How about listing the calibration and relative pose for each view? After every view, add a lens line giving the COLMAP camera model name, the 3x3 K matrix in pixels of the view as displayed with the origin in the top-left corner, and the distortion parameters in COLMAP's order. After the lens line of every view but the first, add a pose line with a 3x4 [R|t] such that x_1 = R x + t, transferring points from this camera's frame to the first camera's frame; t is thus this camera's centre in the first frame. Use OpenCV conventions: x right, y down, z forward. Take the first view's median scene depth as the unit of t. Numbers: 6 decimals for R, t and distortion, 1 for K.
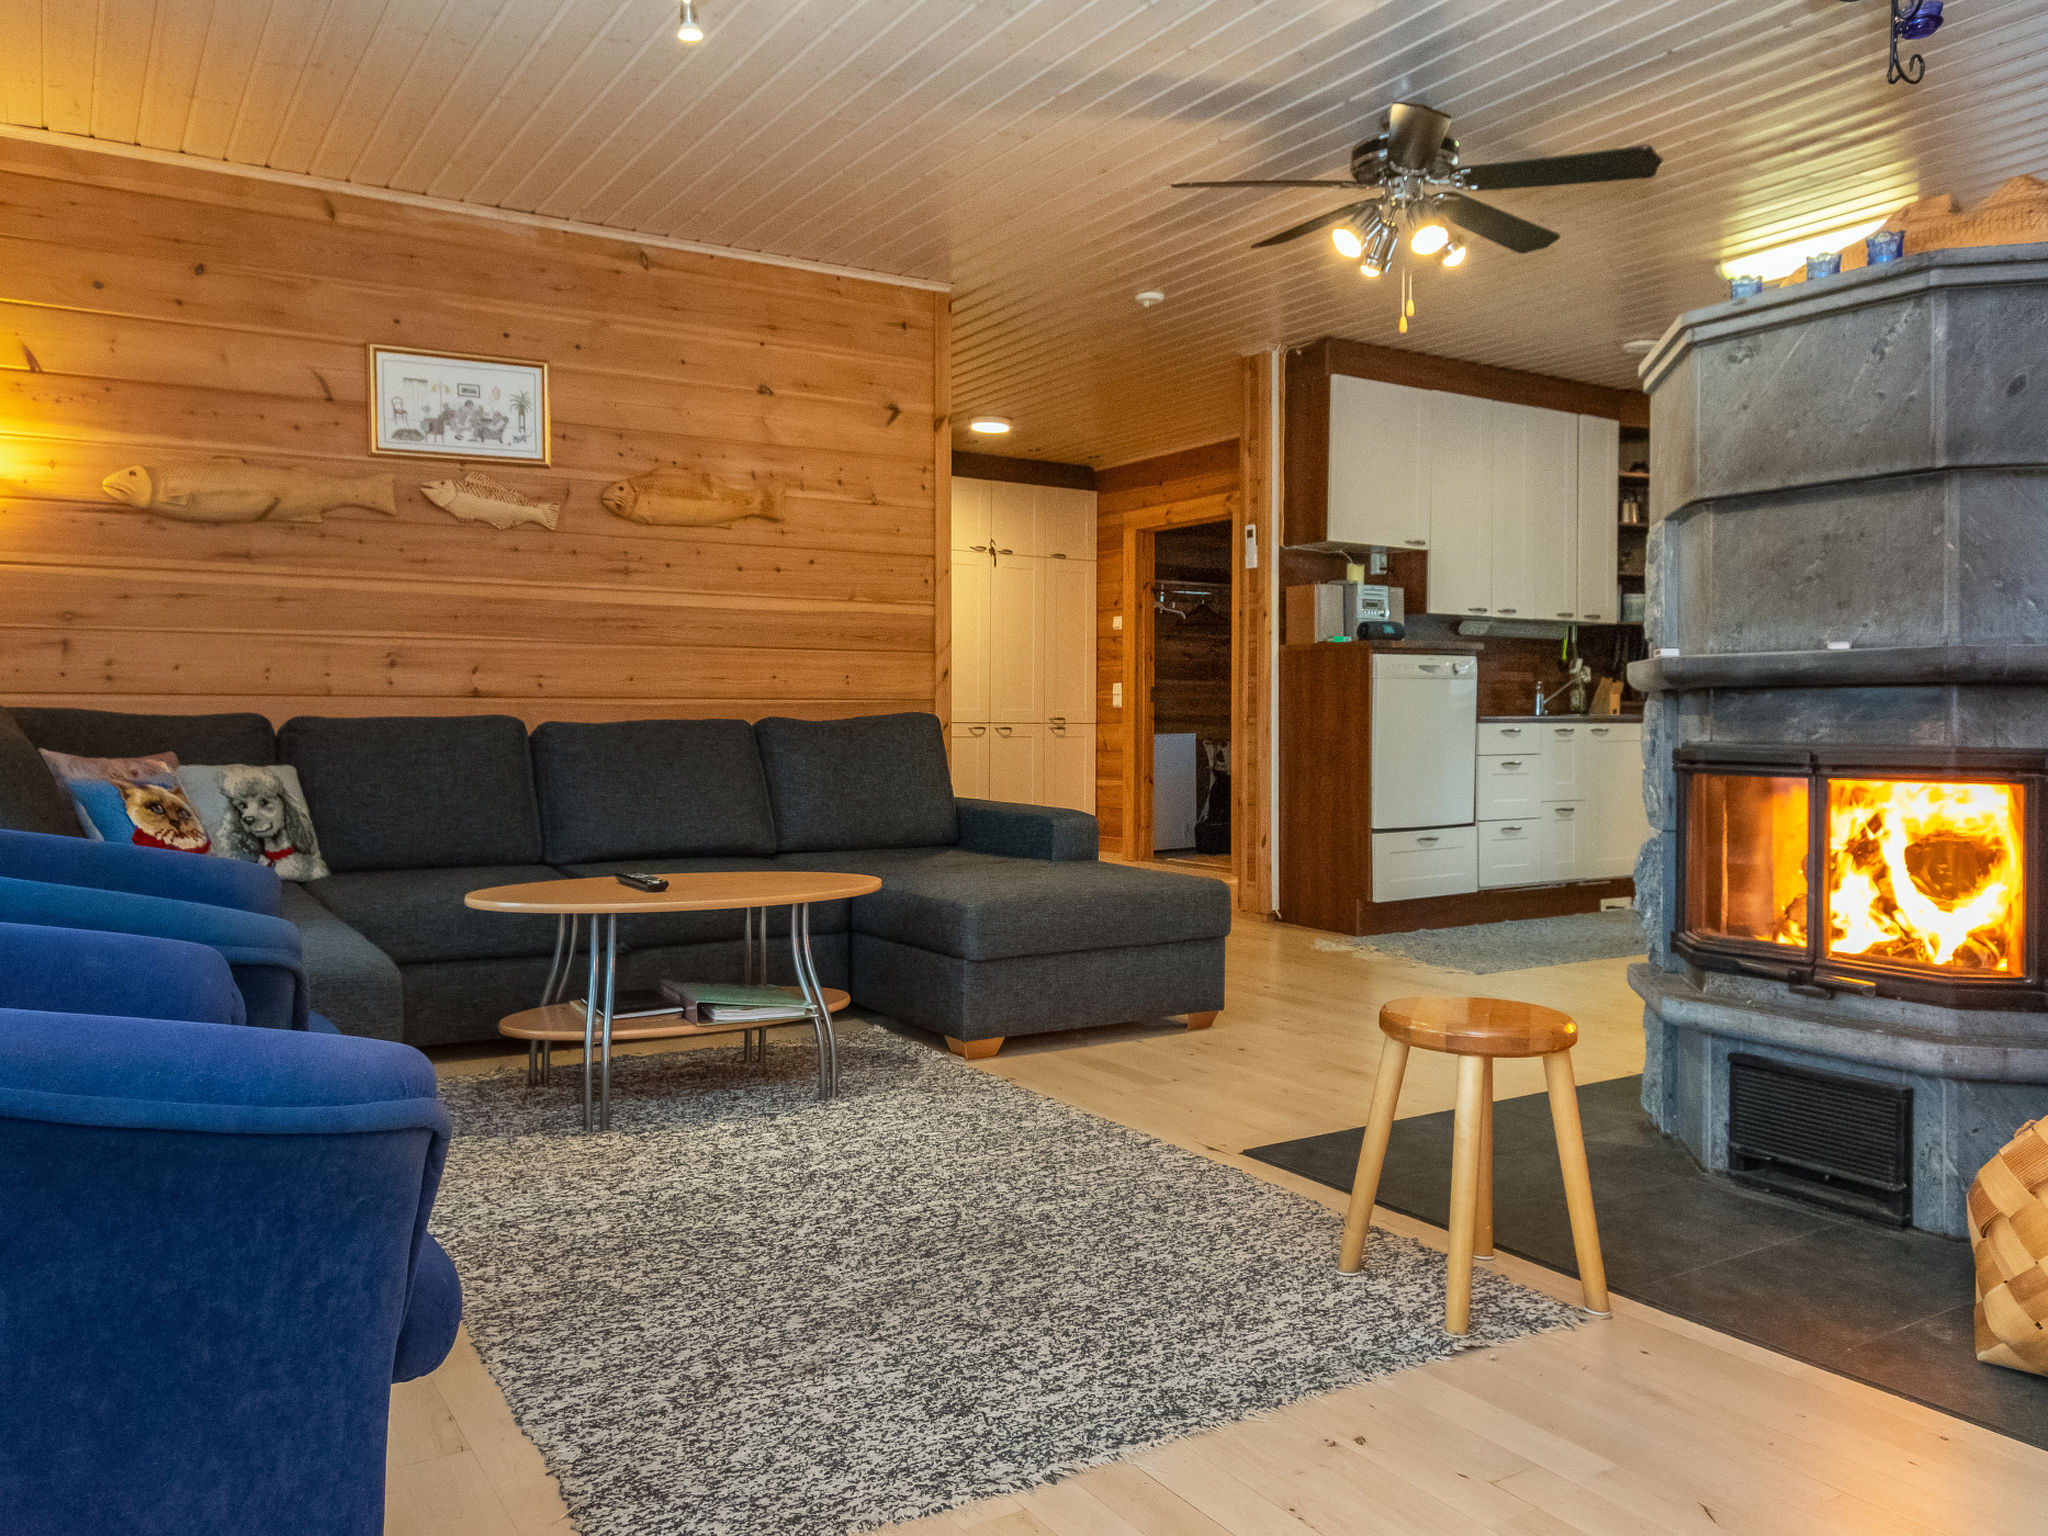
lens RADIAL K [[1489.3, 0, 1024.0], [0, 1489.3, 768.0], [0, 0, 1]] dist [0.033727, 0.002720]
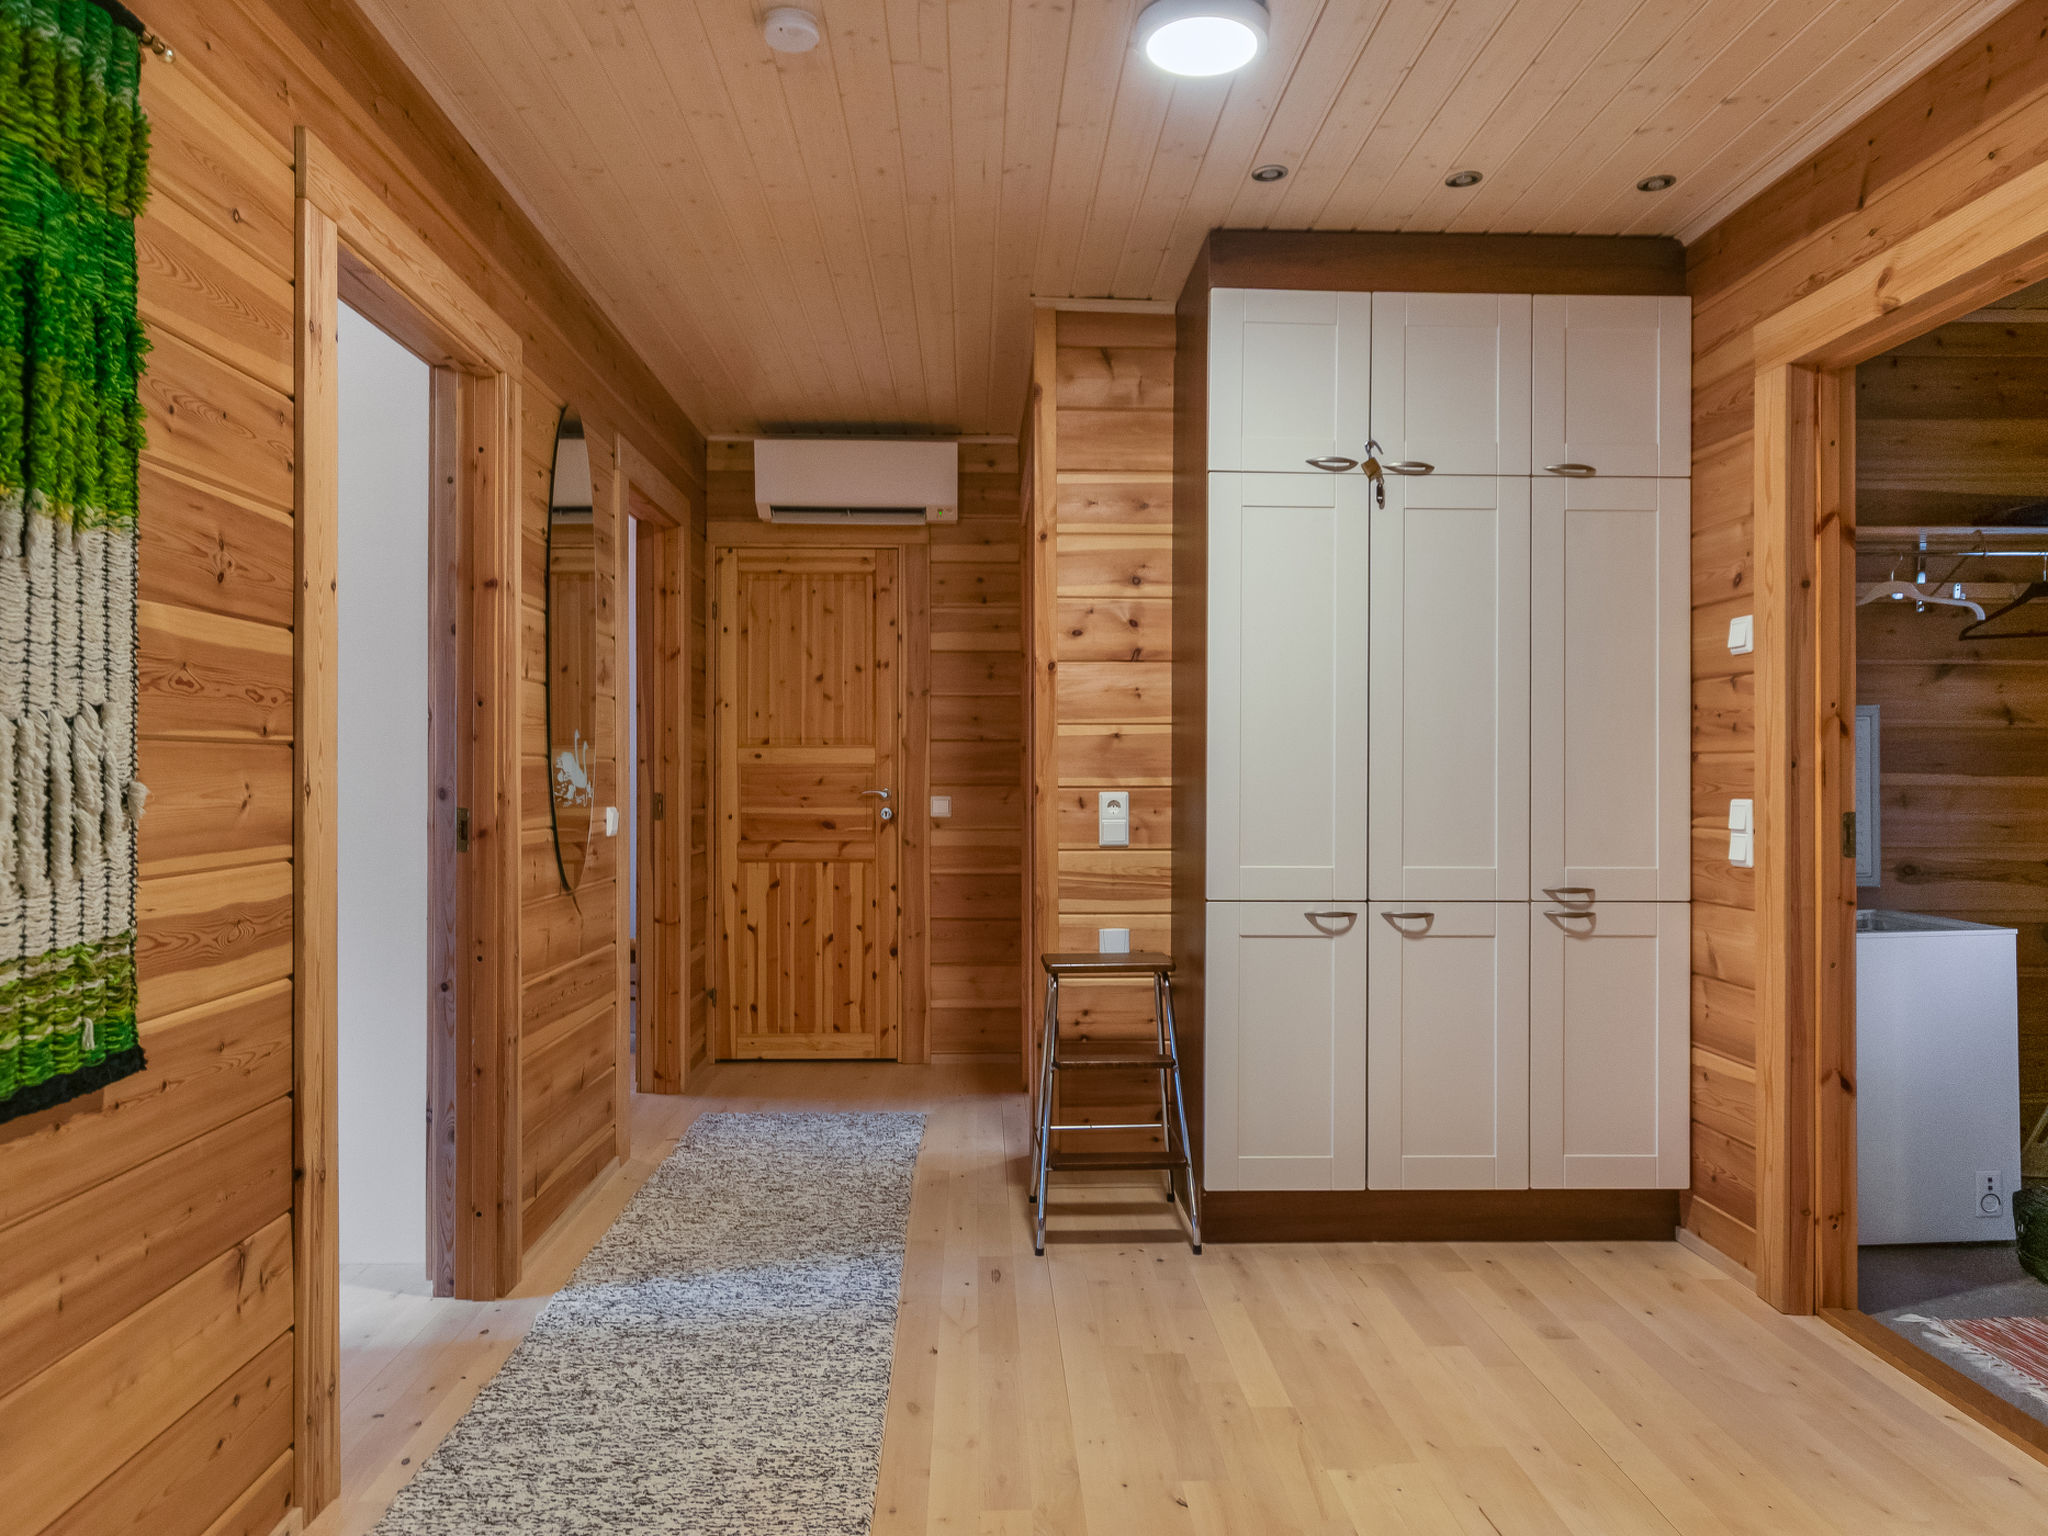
lens RADIAL K [[1489.3, 0, 1024.0], [0, 1489.3, 768.0], [0, 0, 1]] dist [0.033727, 0.002720]
pose [[0.871638, -0.000868, -0.490150, 0.090670], [-0.015111, 0.999475, -0.028643, -0.051885], [0.489917, 0.032373, 0.871168, 0.597252]]
